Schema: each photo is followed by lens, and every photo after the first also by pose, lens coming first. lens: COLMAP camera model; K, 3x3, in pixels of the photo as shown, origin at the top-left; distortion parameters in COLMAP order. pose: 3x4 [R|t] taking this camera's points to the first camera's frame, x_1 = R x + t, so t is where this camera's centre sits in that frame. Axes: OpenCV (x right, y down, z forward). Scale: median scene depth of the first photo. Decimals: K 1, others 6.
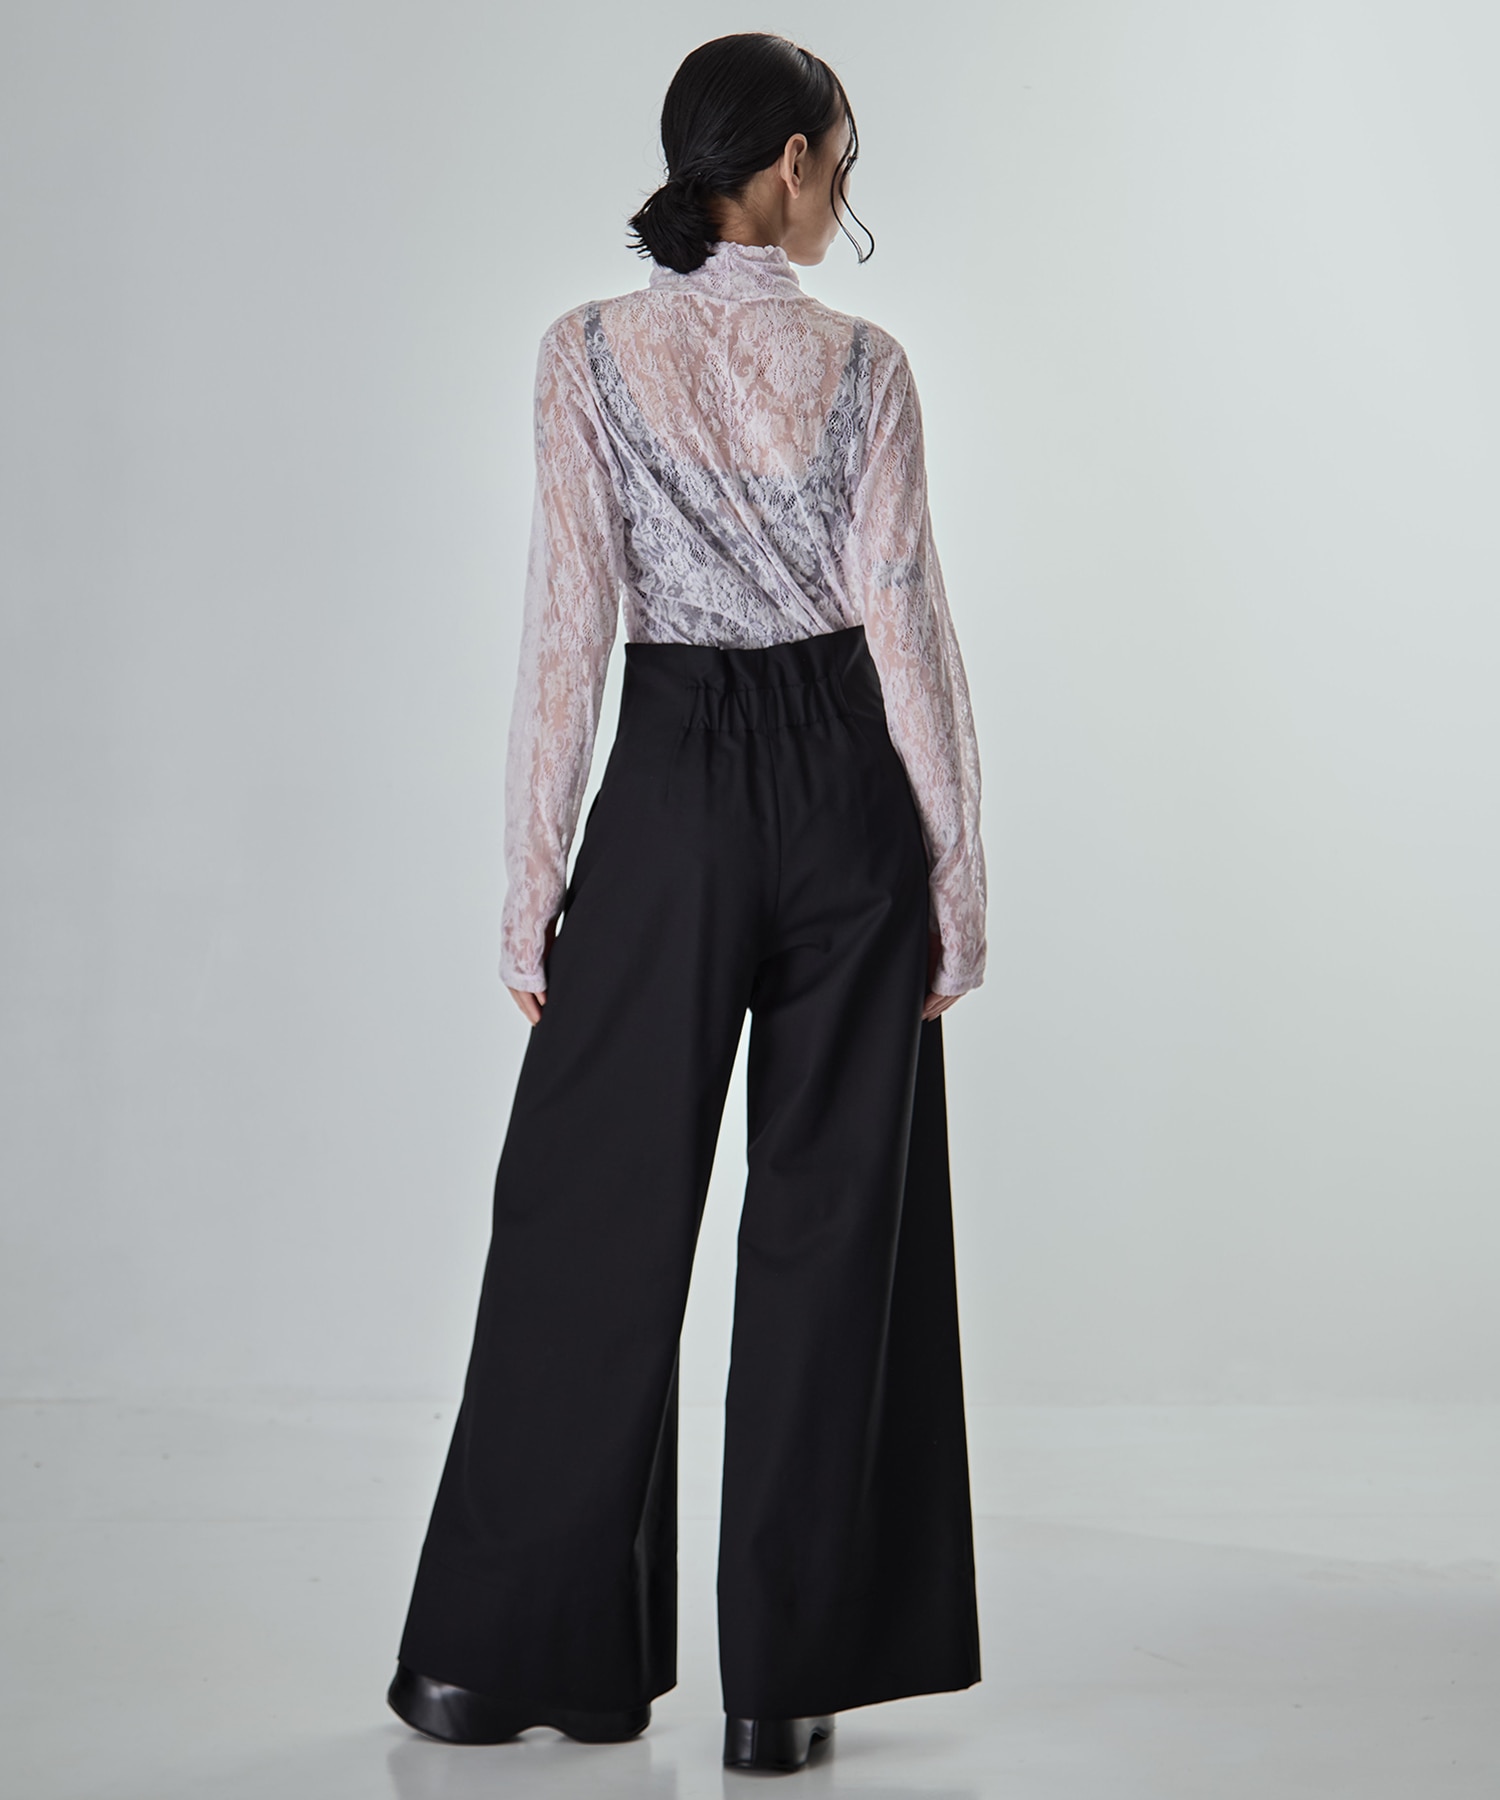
lens RADIAL K [[2987.9, 0, 750.0], [0, 2987.9, 900.0], [0, 0, 1]] dist [0.005372, -0.004358]
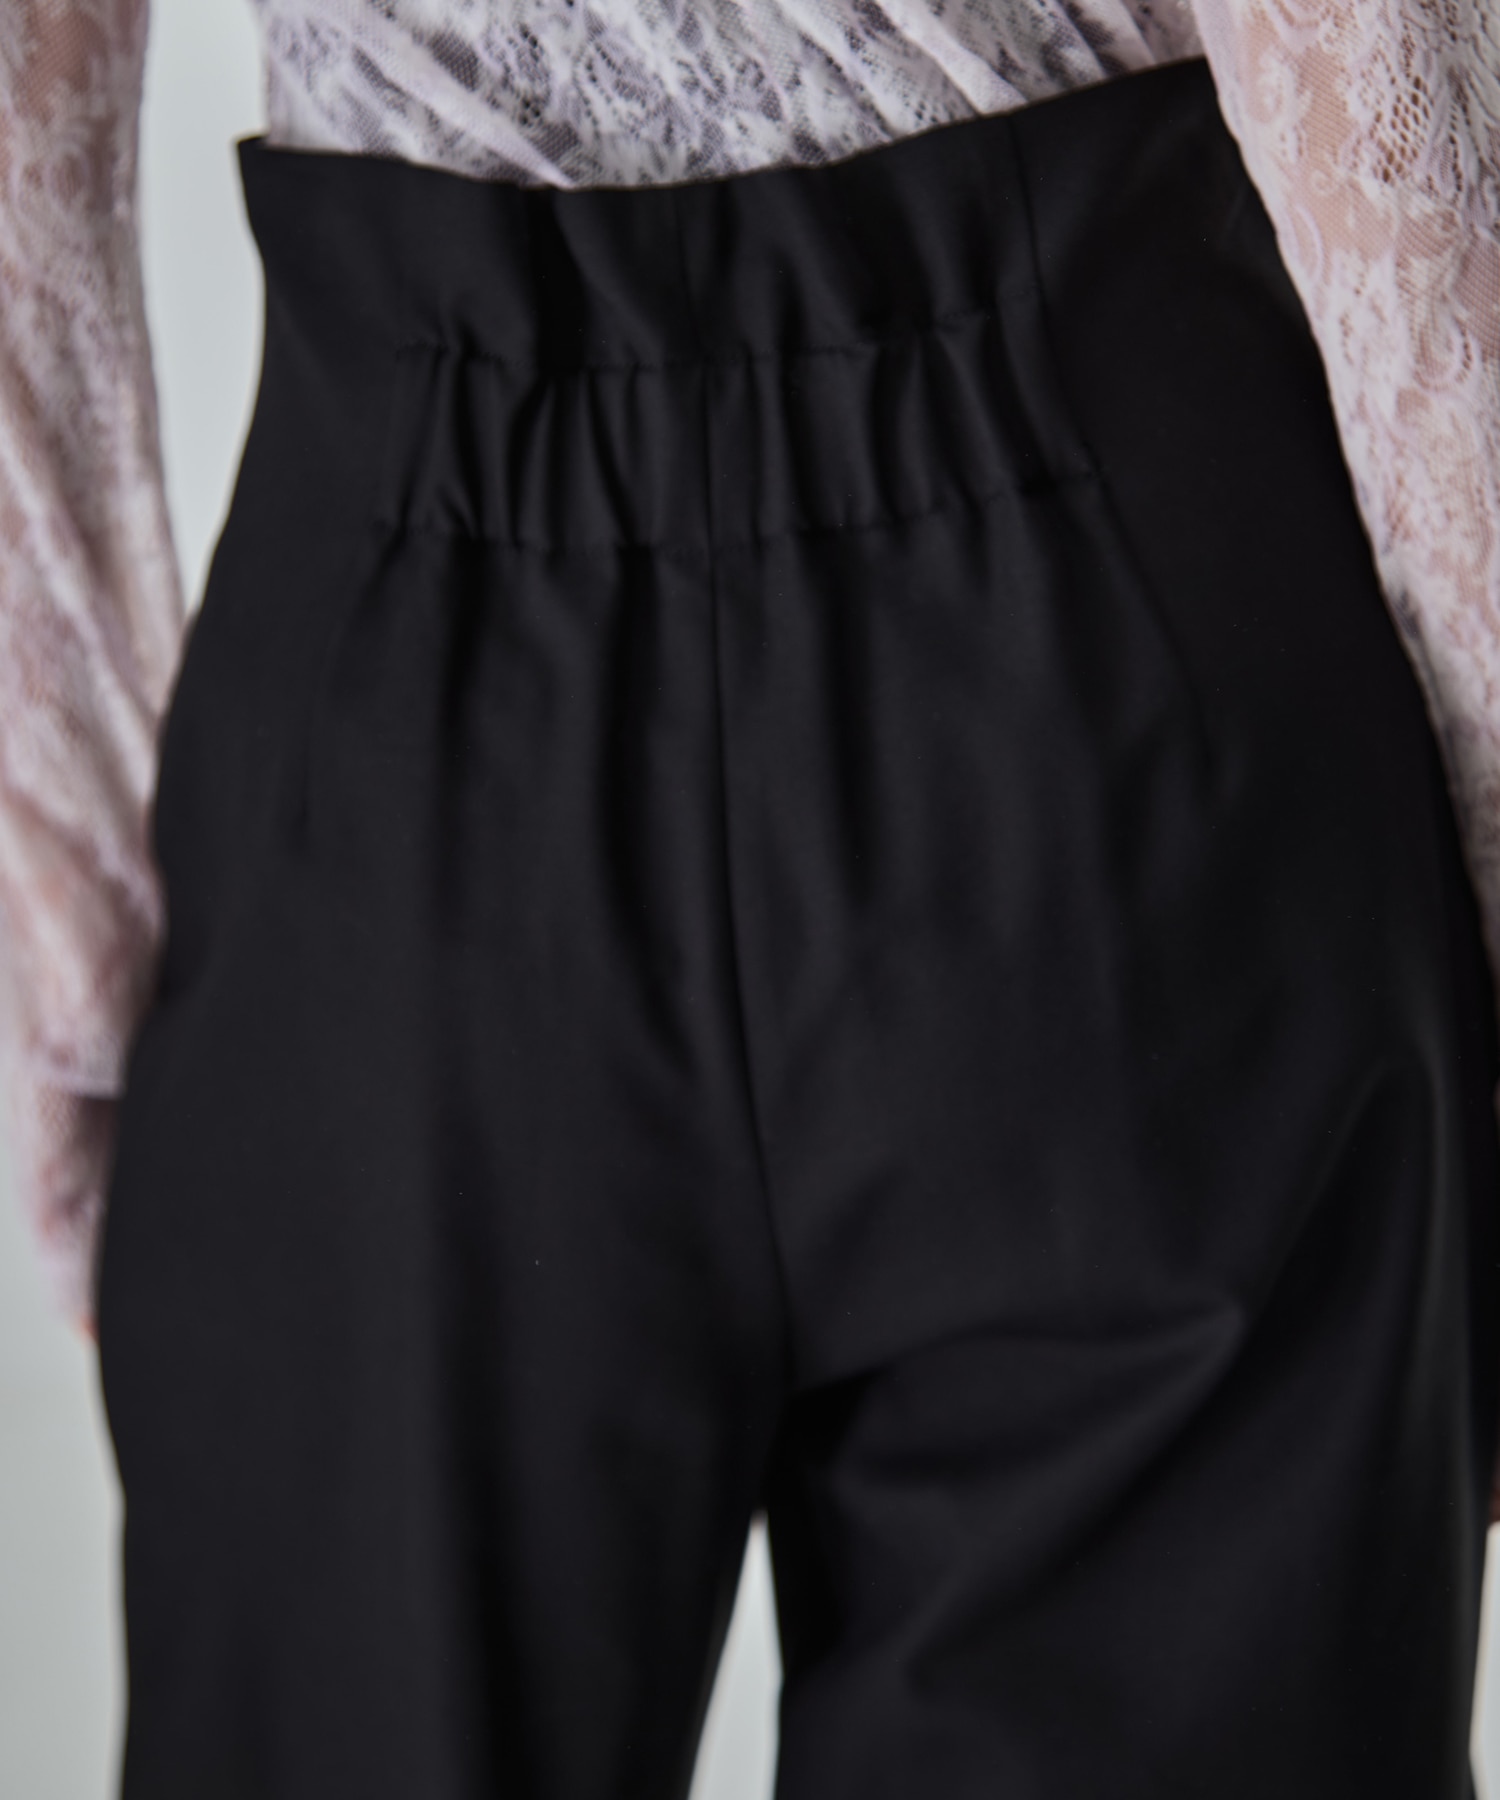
lens RADIAL K [[2987.9, 0, 750.0], [0, 2987.9, 900.0], [0, 0, 1]] dist [0.005372, -0.004358]
pose [[0.973750, 0.040721, -0.223948, 0.059728], [-0.007758, 0.989234, 0.146139, -0.063617], [0.227487, -0.140566, 0.963582, 0.780521]]
